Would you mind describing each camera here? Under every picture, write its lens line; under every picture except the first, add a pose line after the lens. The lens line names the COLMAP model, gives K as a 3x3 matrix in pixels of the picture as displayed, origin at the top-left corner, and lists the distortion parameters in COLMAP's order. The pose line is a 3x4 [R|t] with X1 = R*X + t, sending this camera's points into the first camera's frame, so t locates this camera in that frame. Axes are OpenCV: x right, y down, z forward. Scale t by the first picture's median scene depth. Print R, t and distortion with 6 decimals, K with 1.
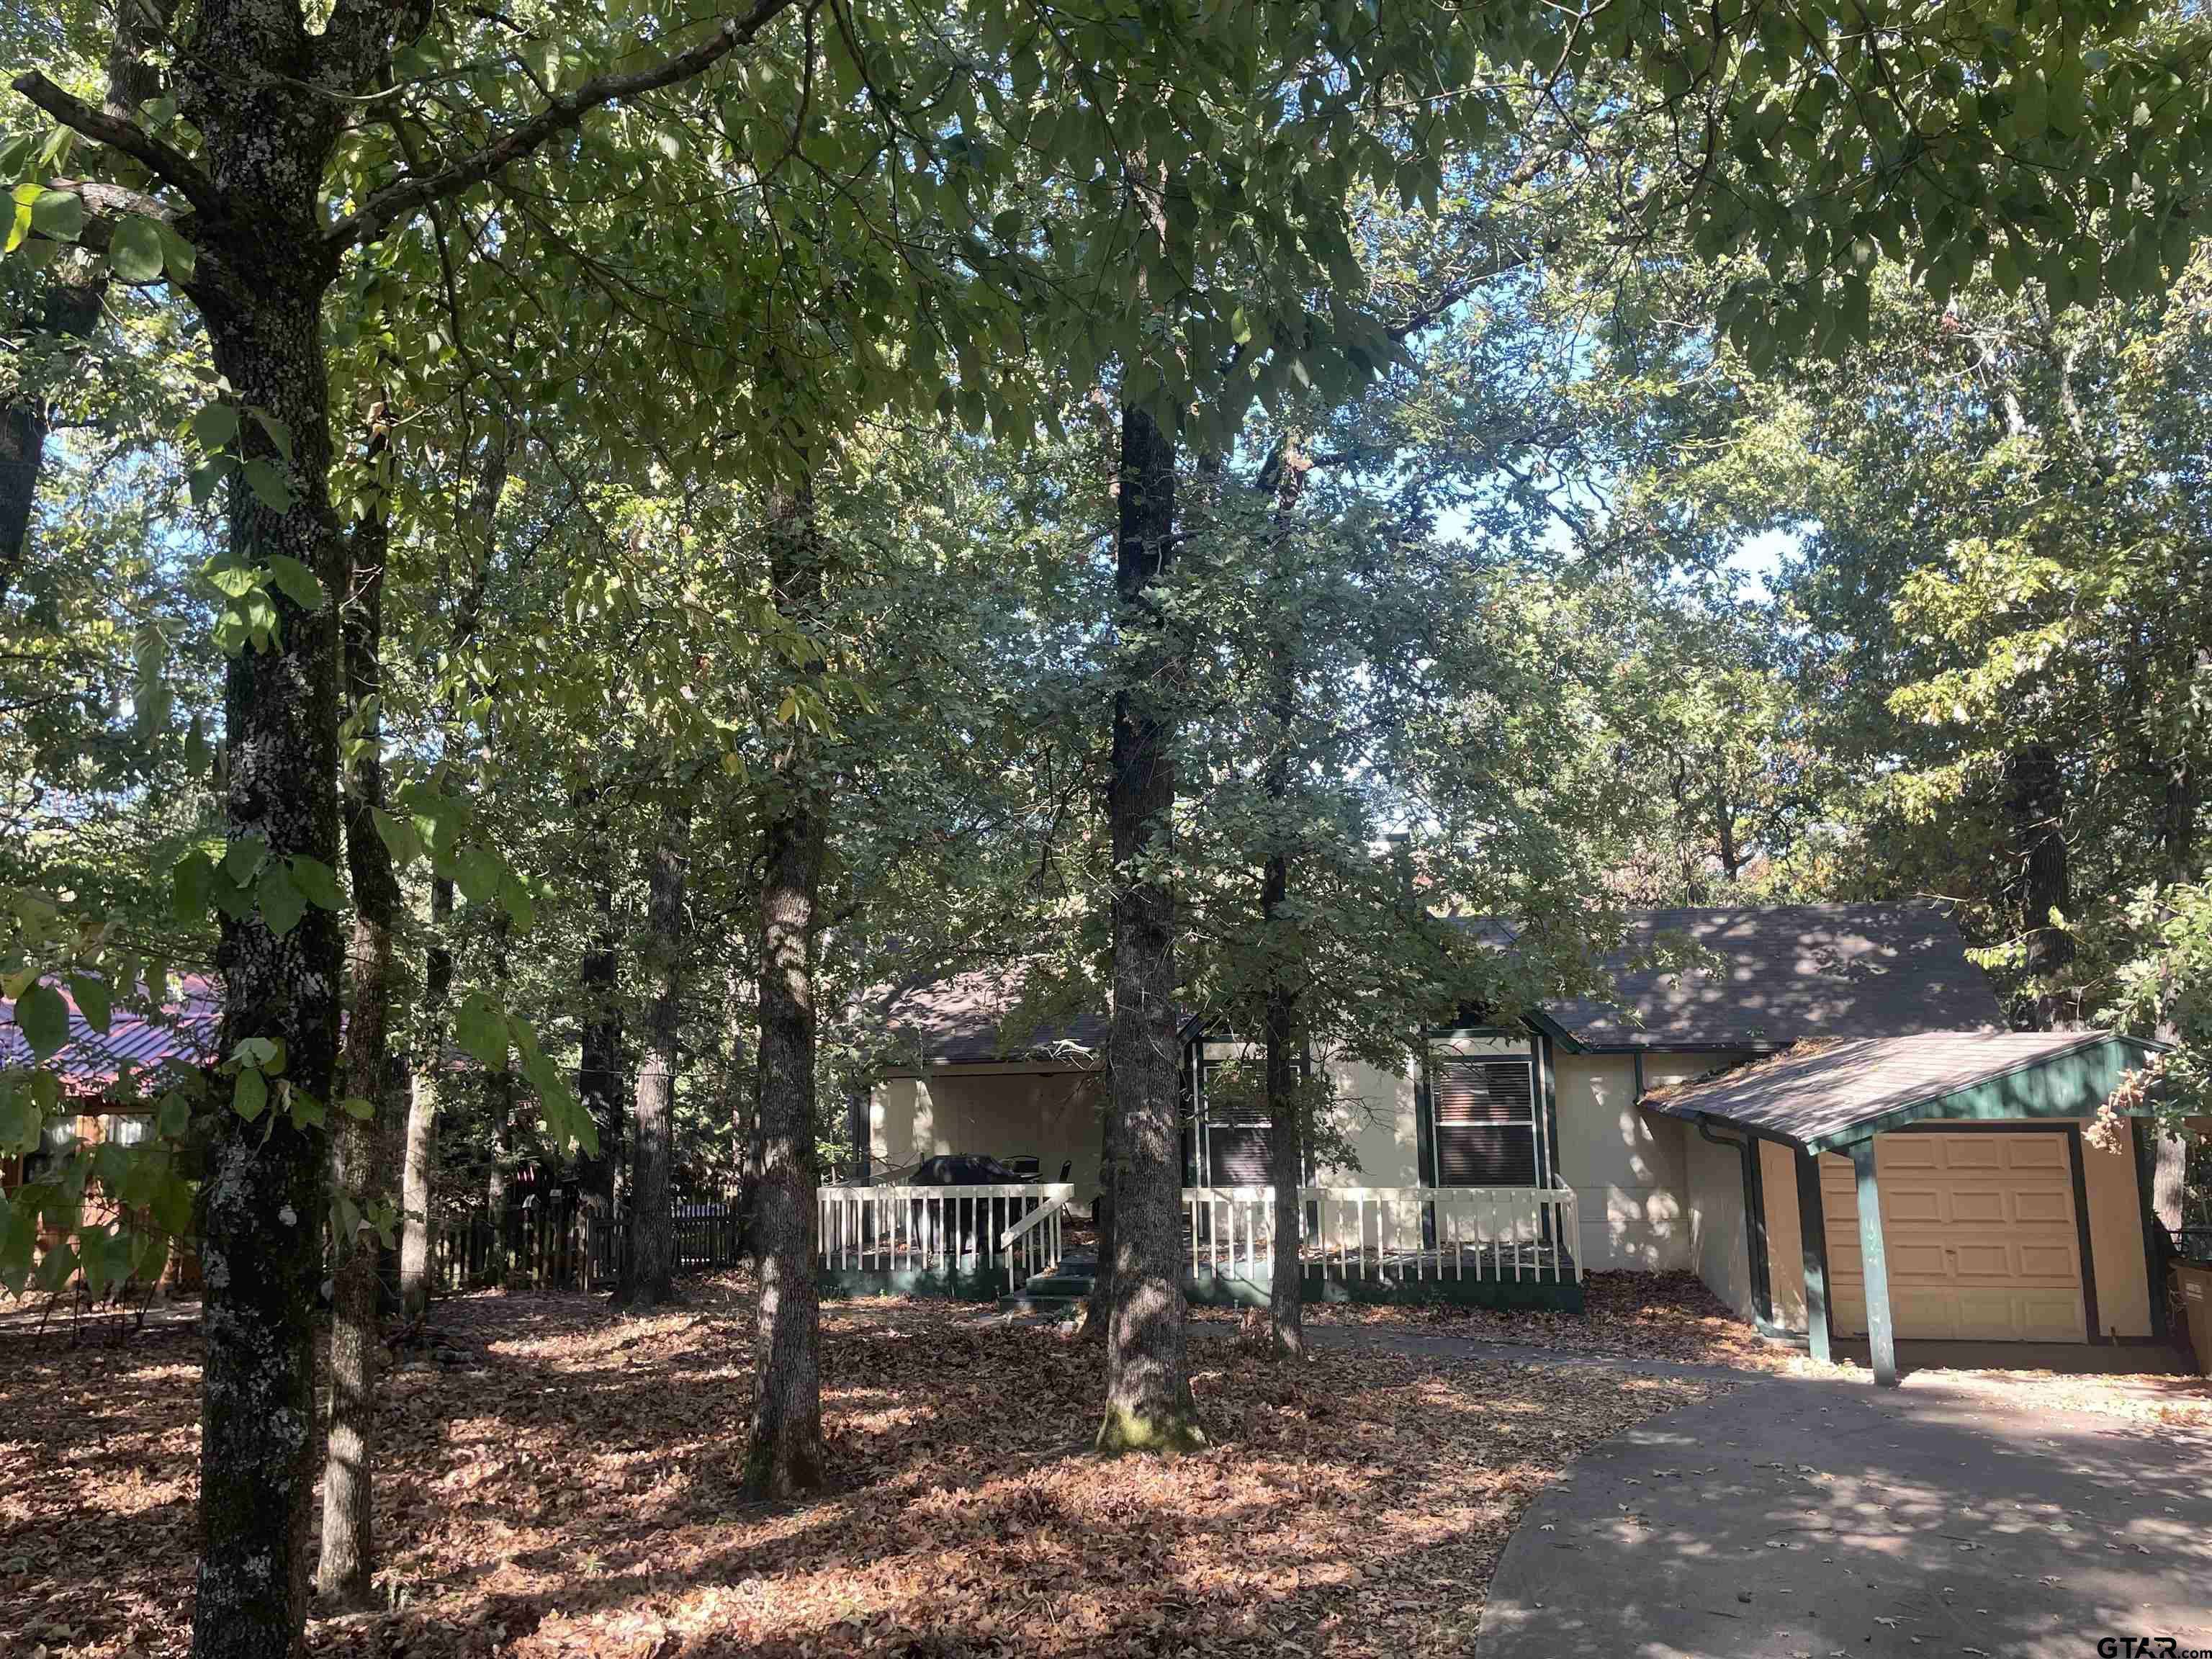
lens RADIAL K [[1710.0, 0, 1106.0], [0, 1710.0, 829.5], [0, 0, 1]] dist [0.076817, -0.037392]
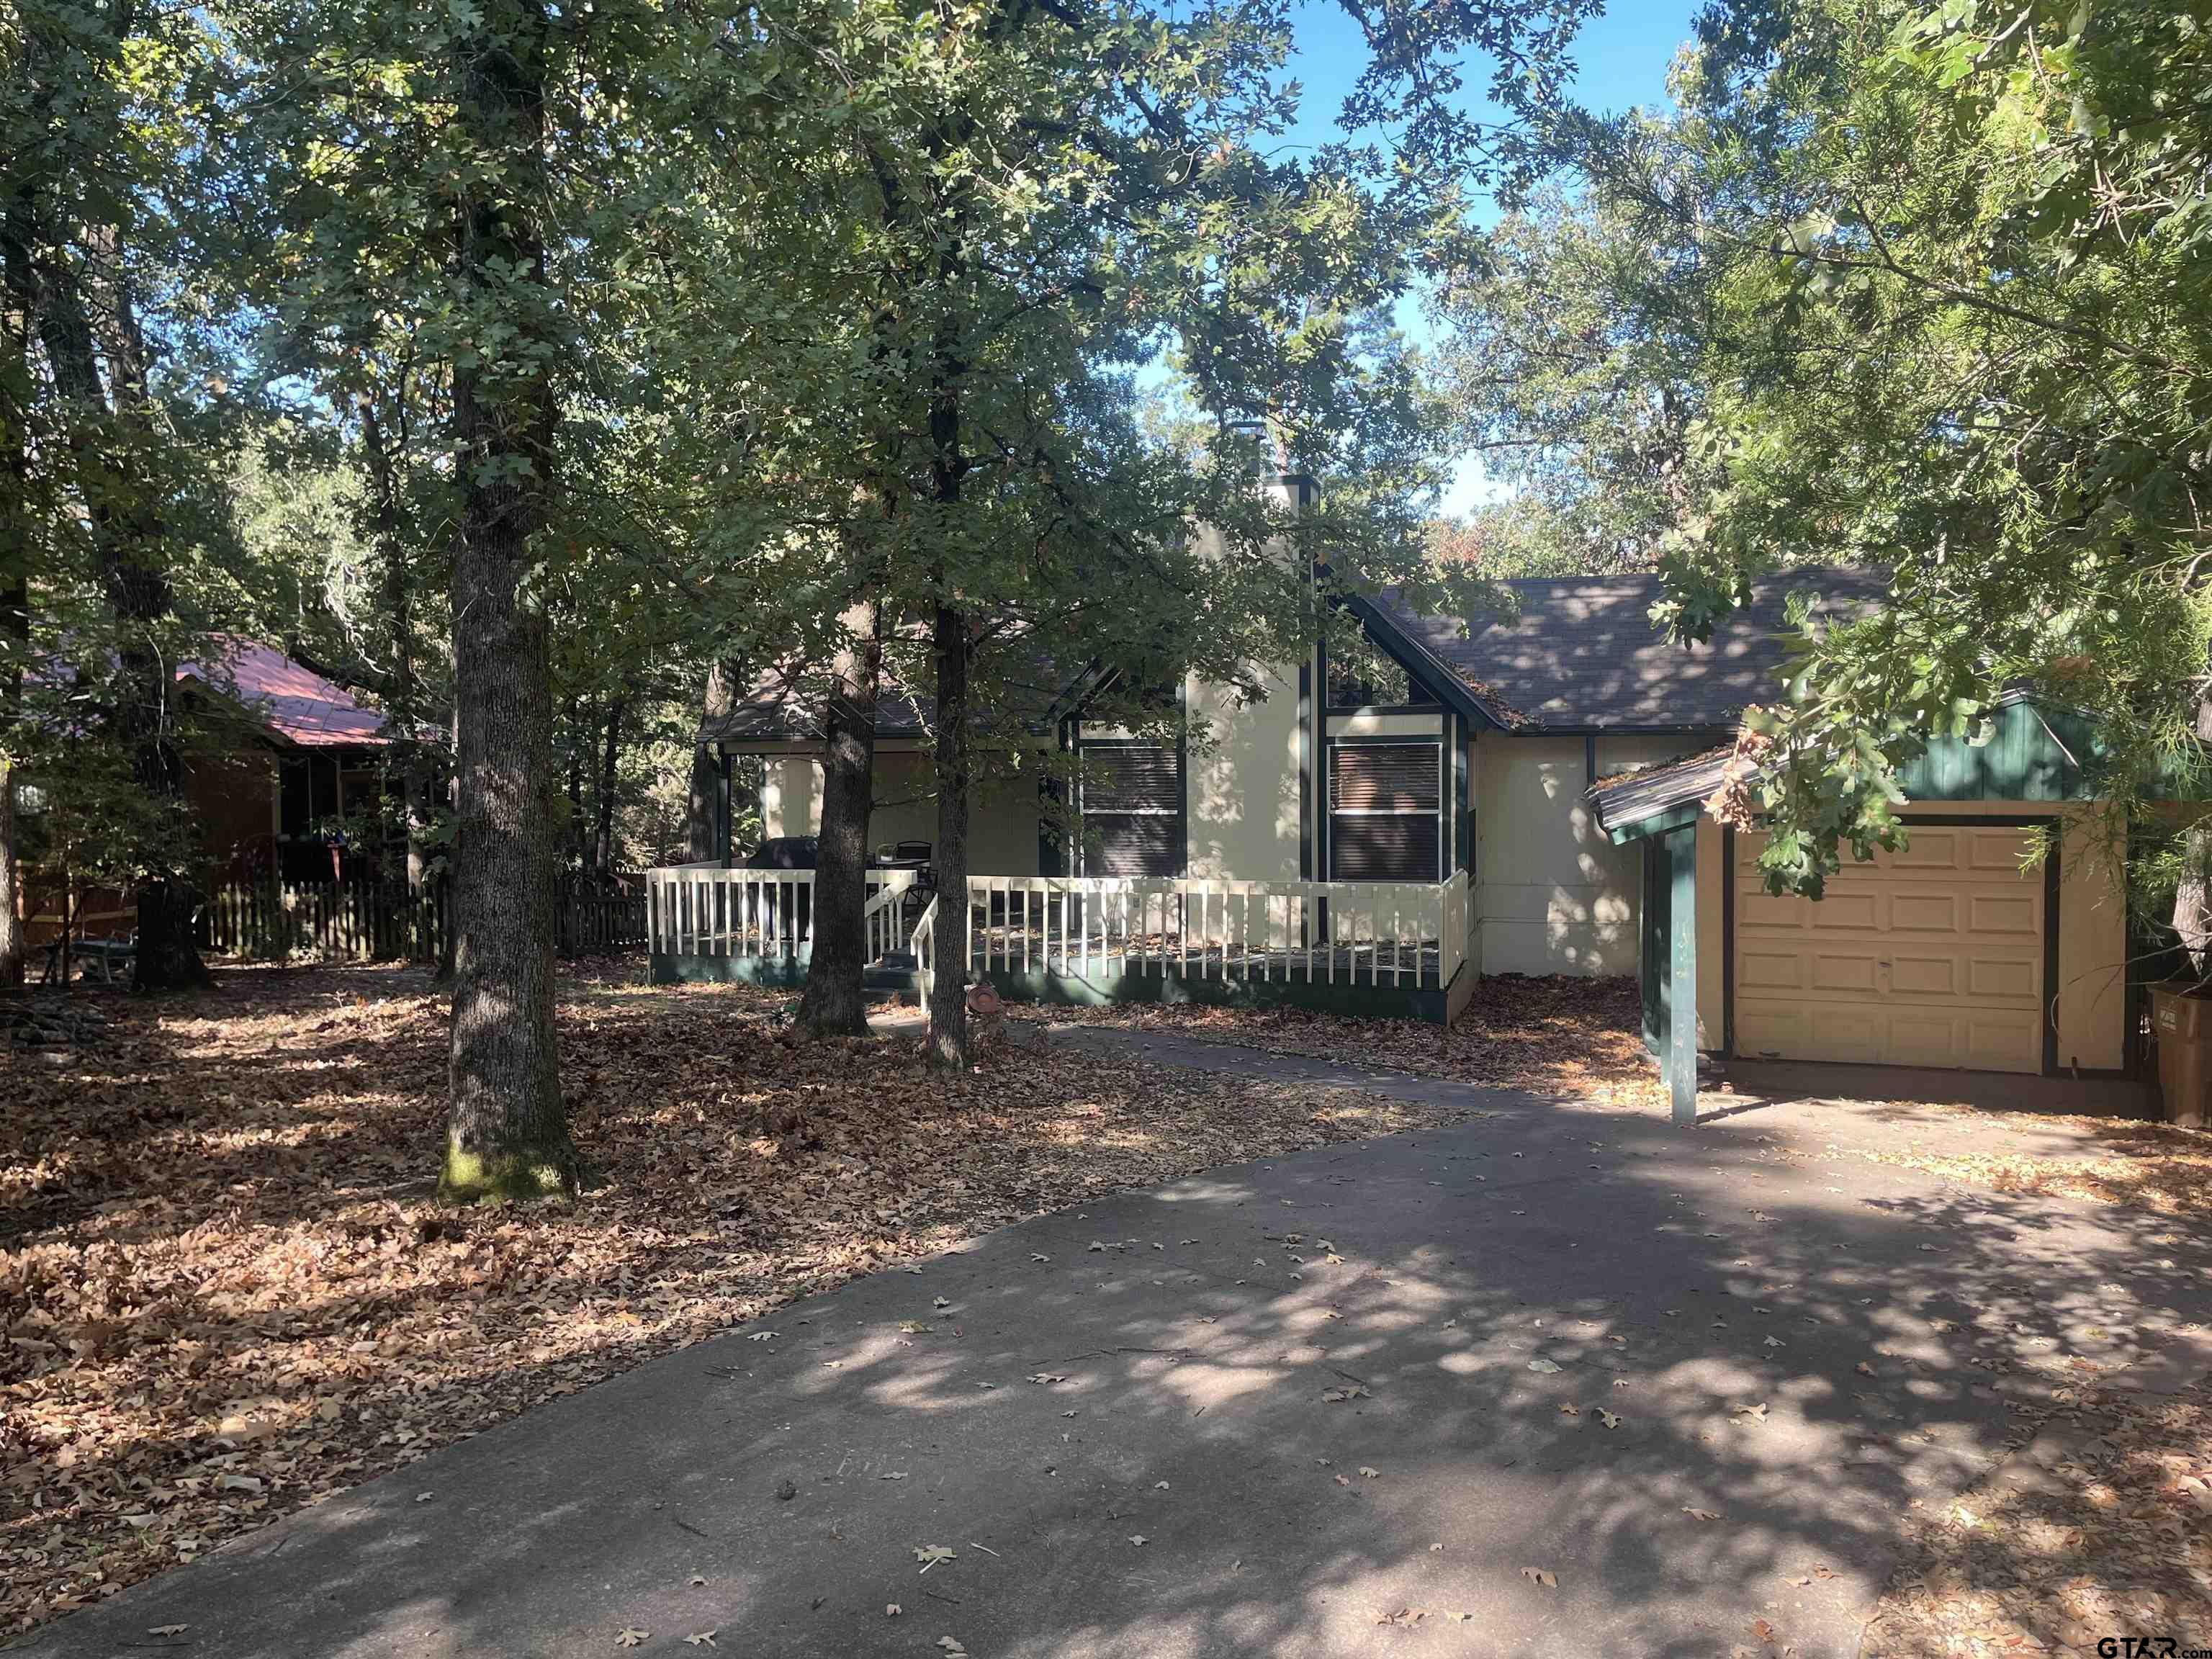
lens RADIAL K [[1708.9, 0, 1106.0], [0, 1708.9, 829.5], [0, 0, 1]] dist [0.130895, -0.001112]
pose [[0.995357, 0.019540, -0.094244, 0.163454], [-0.002799, 0.984639, 0.174581, 0.026452], [0.096207, -0.173506, 0.980122, 0.124213]]
